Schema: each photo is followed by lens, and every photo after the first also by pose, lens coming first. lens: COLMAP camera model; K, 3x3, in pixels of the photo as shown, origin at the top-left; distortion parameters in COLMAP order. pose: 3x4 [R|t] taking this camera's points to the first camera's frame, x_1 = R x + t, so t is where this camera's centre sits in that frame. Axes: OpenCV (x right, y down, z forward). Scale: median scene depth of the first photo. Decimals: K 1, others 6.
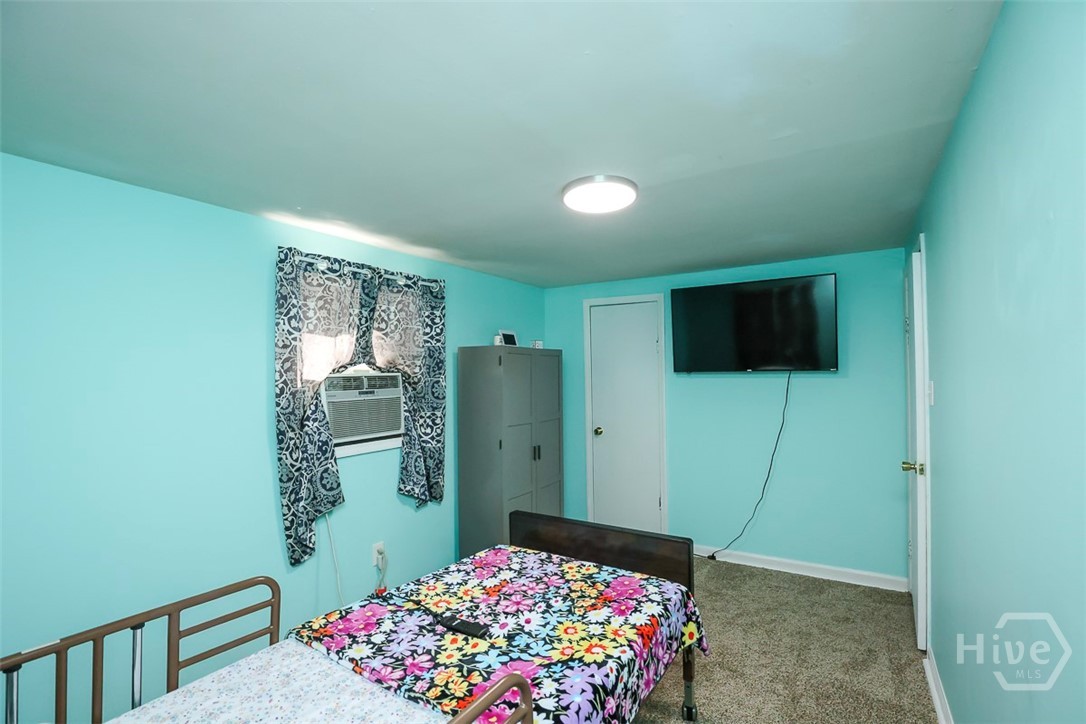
lens RADIAL K [[507.7, 0, 546.3], [0, 507.7, 362.6], [0, 0, 1]] dist [-0.022422, 0.001142]
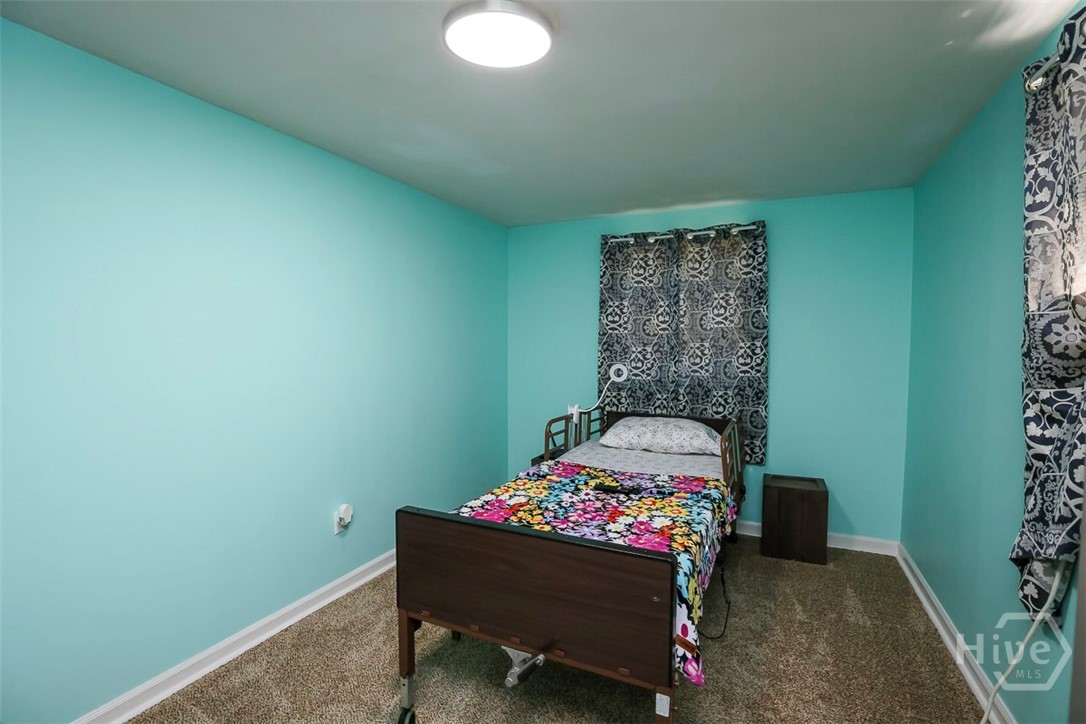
lens RADIAL K [[507.7, 0, 542.6], [0, 507.7, 359.4], [0, 0, 1]] dist [-0.022422, 0.001142]
pose [[-0.993033, 0.018325, -0.116400, 0.175252], [0.016122, 0.999673, 0.019837, 0.115657], [0.116725, 0.017822, -0.993004, 2.168753]]
